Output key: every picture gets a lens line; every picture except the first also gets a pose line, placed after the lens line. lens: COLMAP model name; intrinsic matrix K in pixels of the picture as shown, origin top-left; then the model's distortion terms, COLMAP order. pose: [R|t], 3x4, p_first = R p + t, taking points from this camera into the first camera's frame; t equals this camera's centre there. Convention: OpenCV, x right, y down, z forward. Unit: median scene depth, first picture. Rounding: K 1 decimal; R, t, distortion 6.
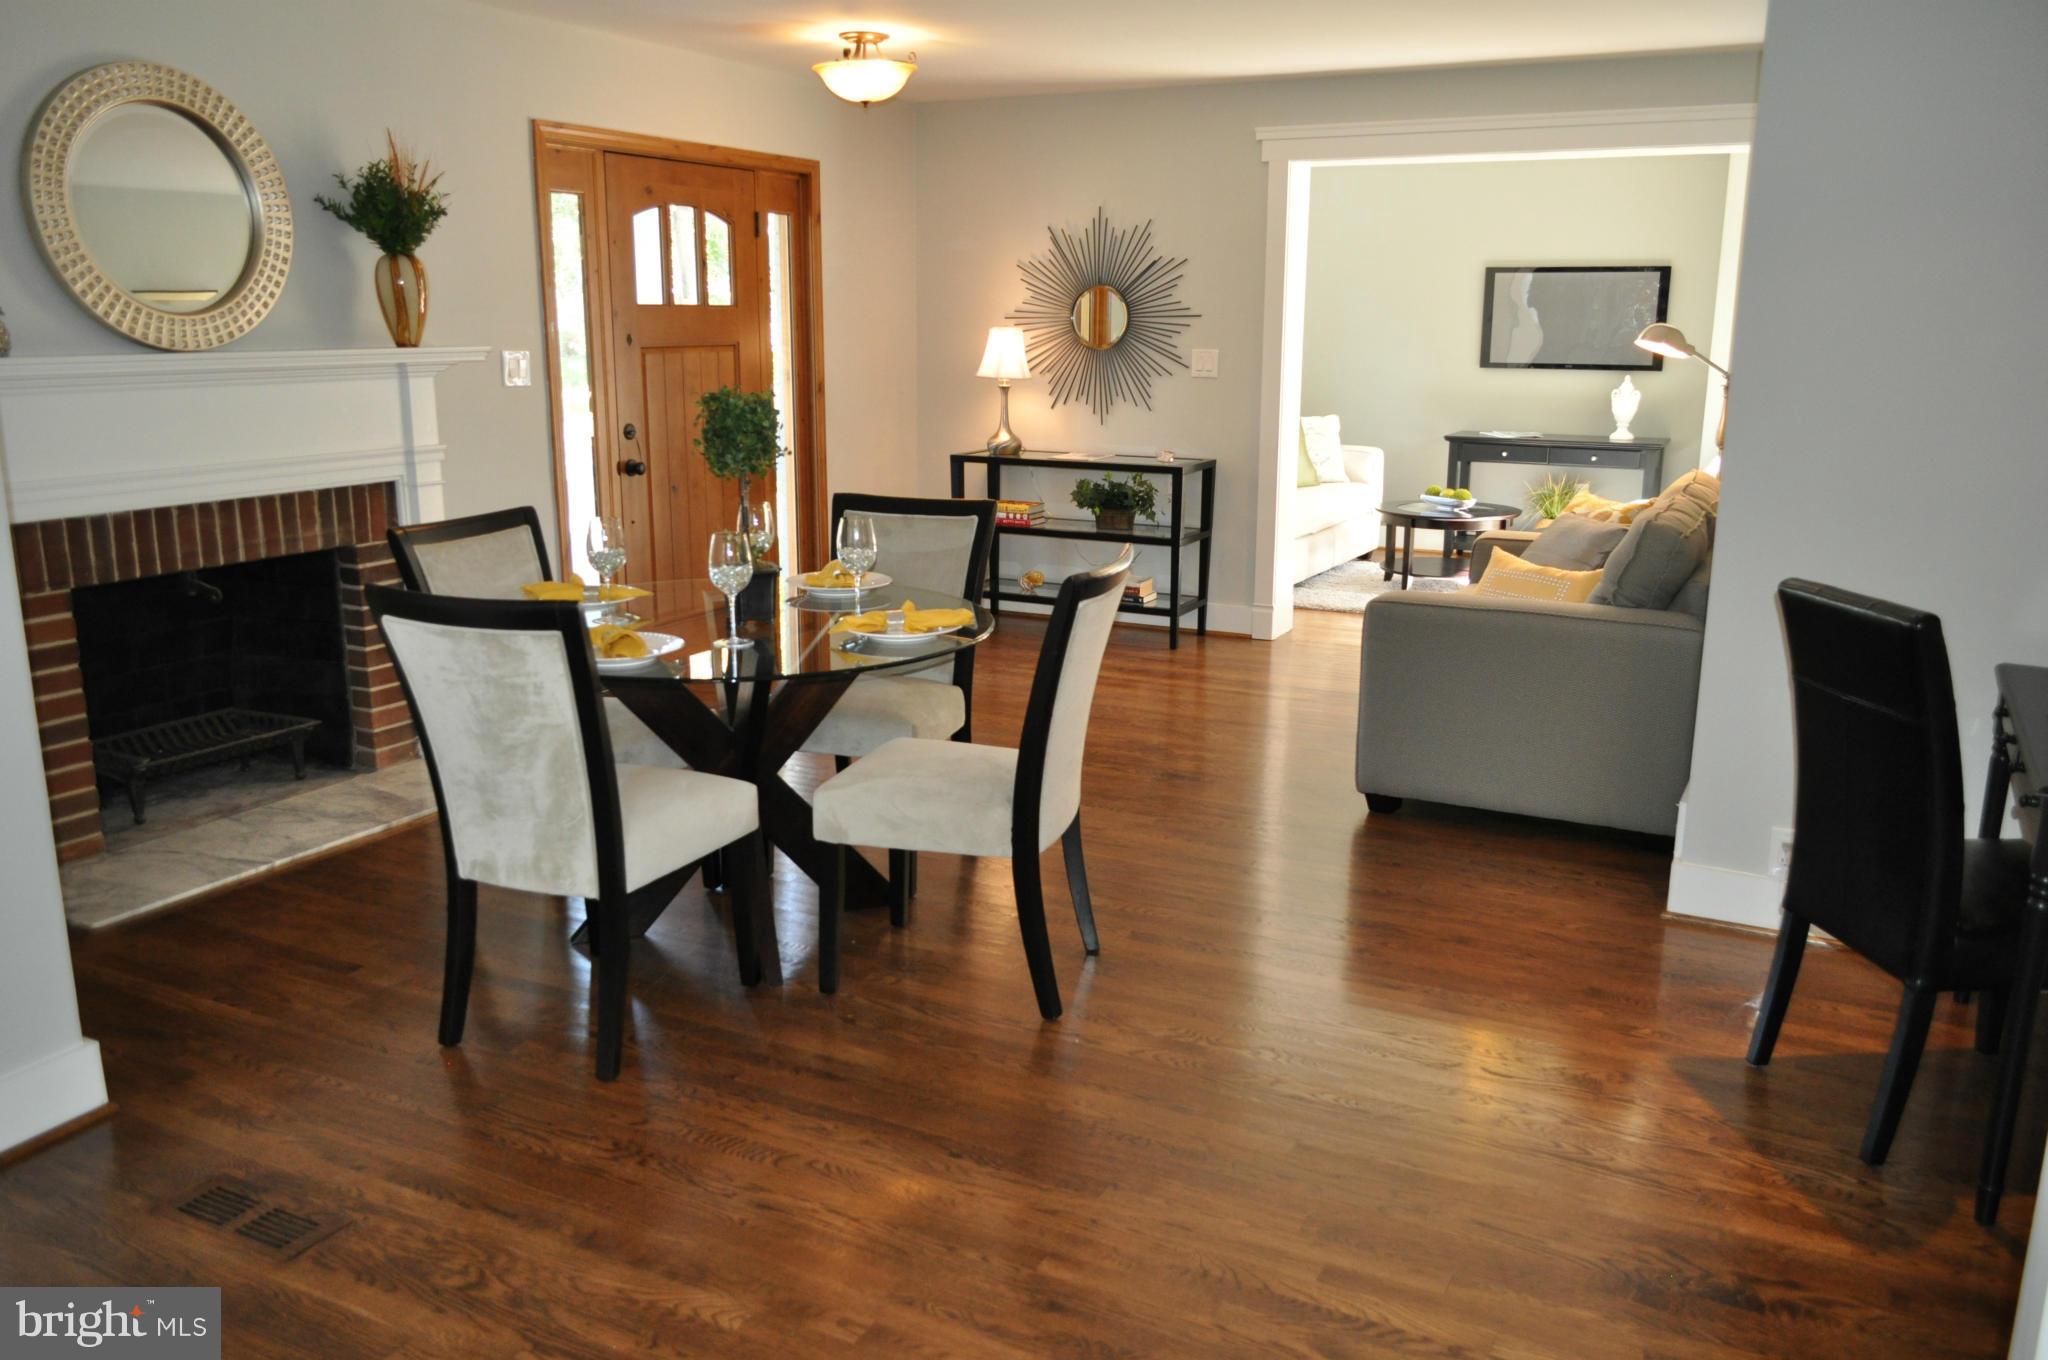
lens RADIAL K [[1596.0, 0, 1029.8], [0, 1596.0, 686.2], [0, 0, 1]] dist [-0.012785, 0.007391]
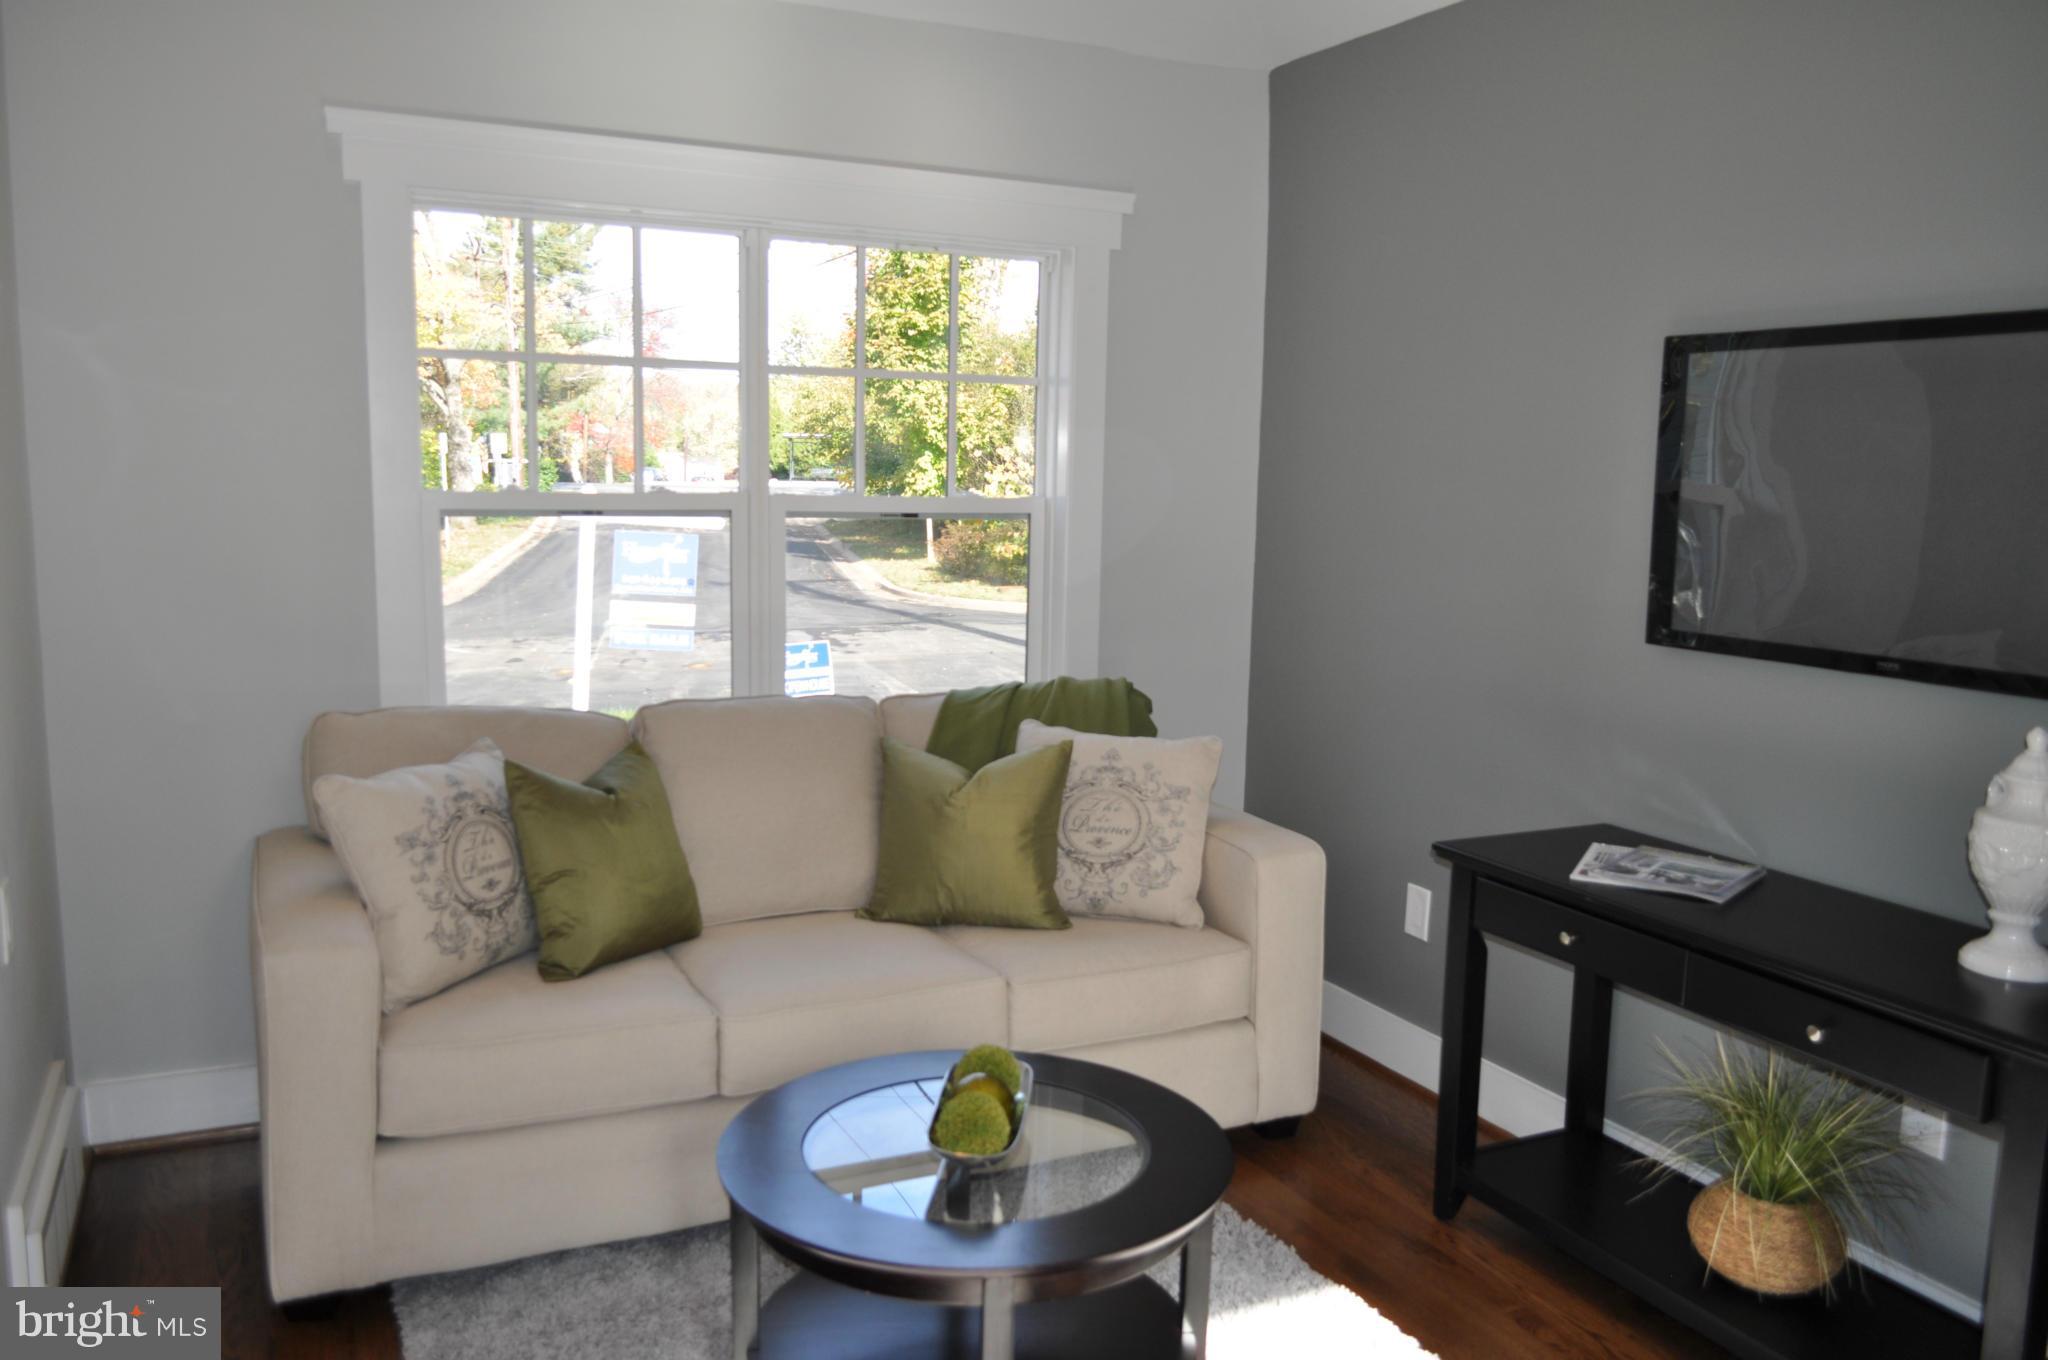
lens RADIAL K [[1596.0, 0, 1029.8], [0, 1596.0, 686.2], [0, 0, 1]] dist [-0.012785, 0.007391]
pose [[0.800574, 0.096497, -0.591413, 0.502180], [-0.154152, 0.986898, -0.047645, -0.209719], [0.579066, 0.129311, 0.804960, 0.894951]]
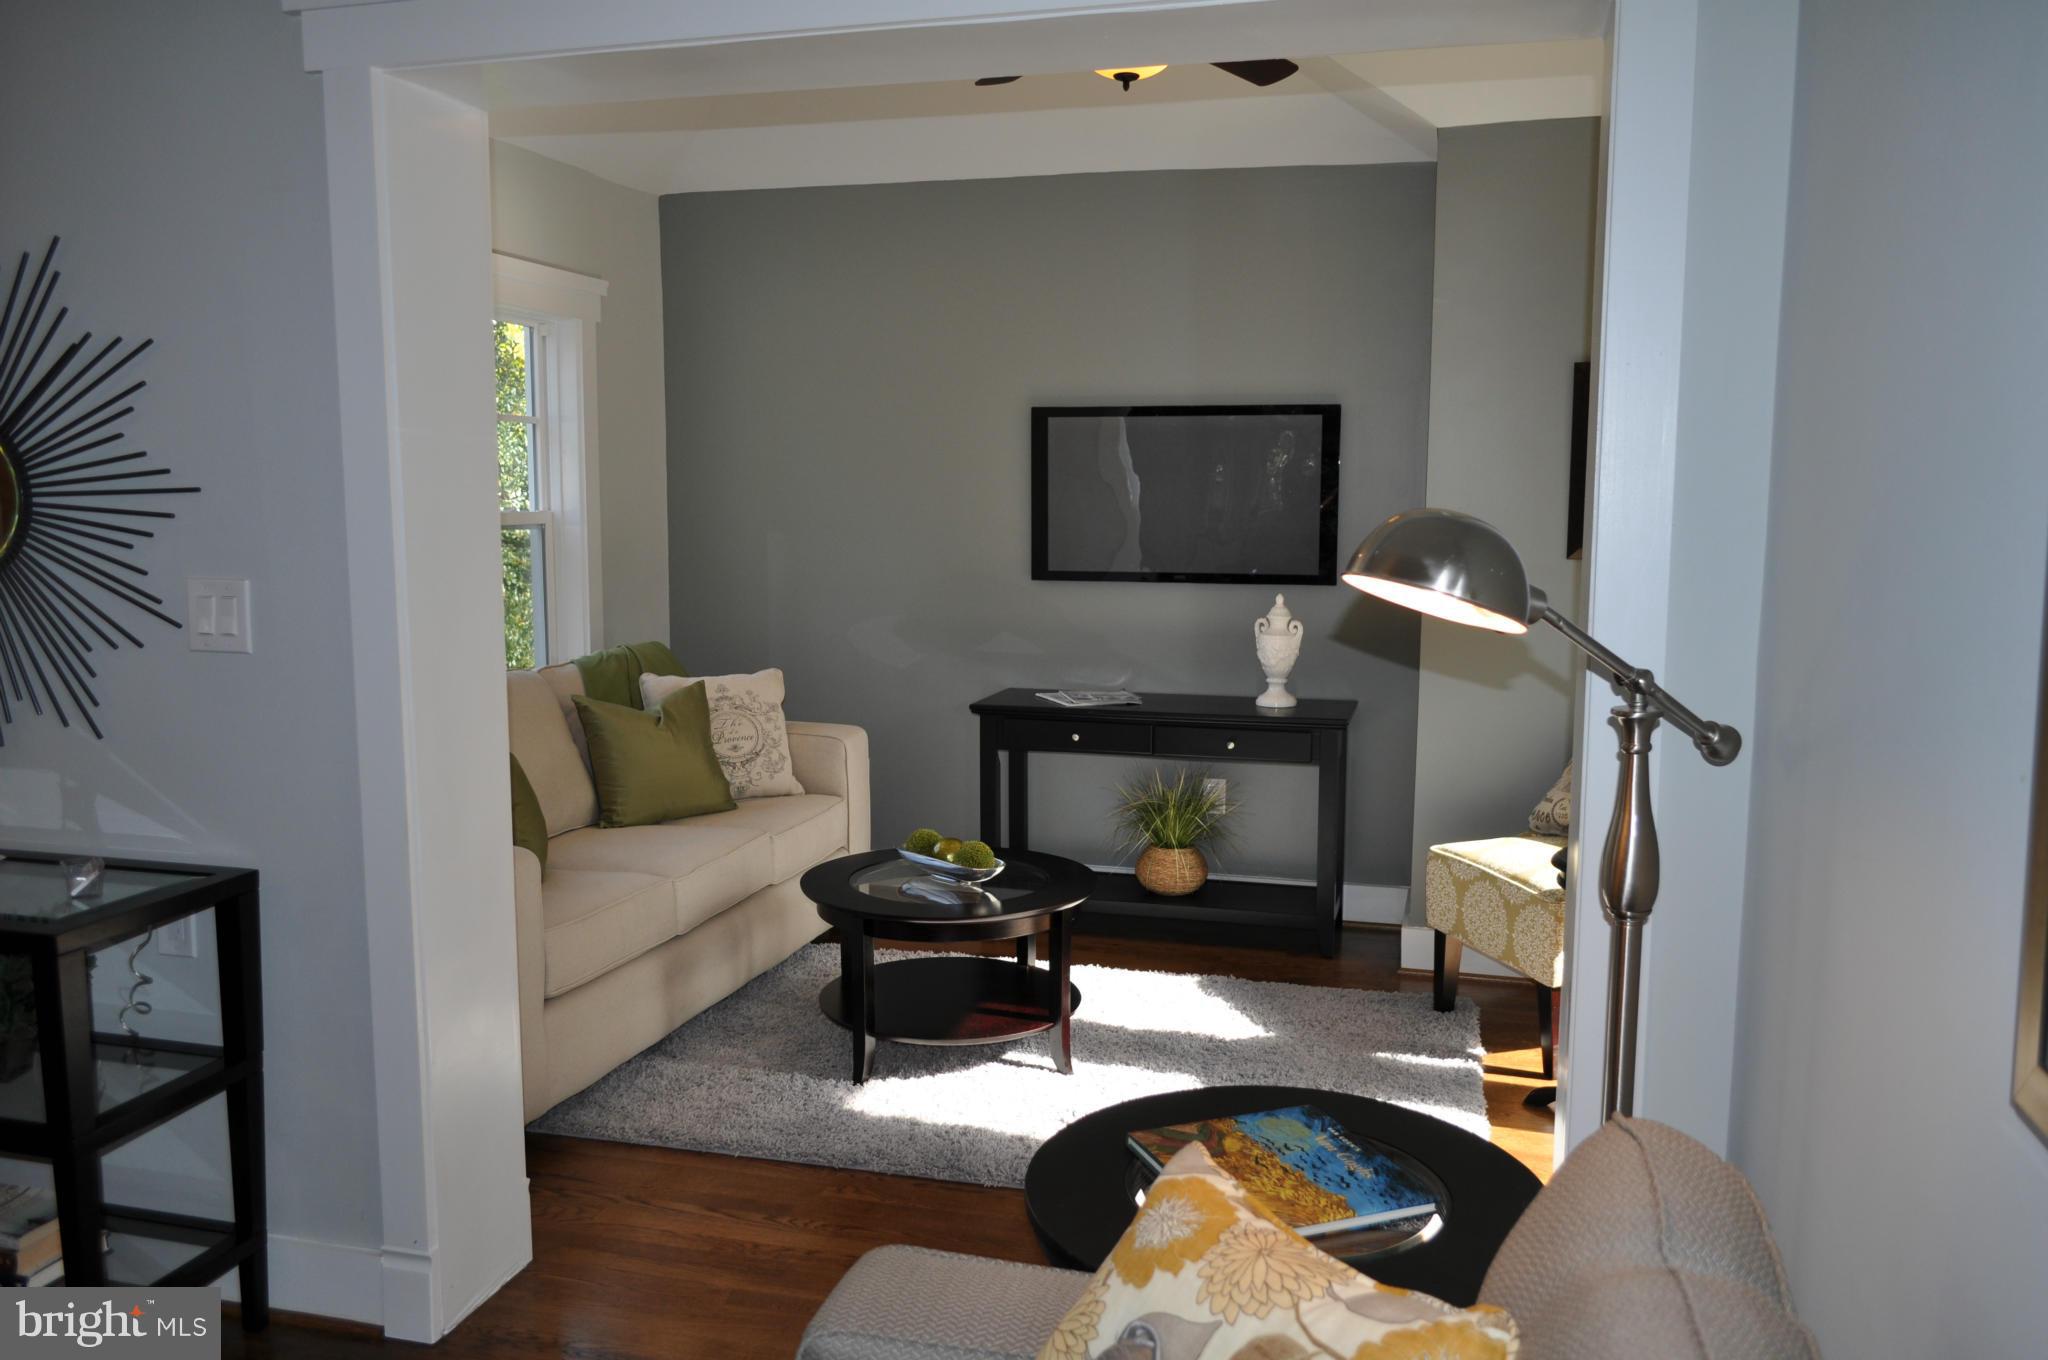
lens RADIAL K [[1596.0, 0, 1029.8], [0, 1596.0, 686.2], [0, 0, 1]] dist [-0.012785, 0.007391]
pose [[0.978110, -0.025311, 0.206543, 0.217410], [0.047395, 0.993584, -0.102687, -0.138216], [-0.202619, 0.110228, 0.973034, 0.598895]]
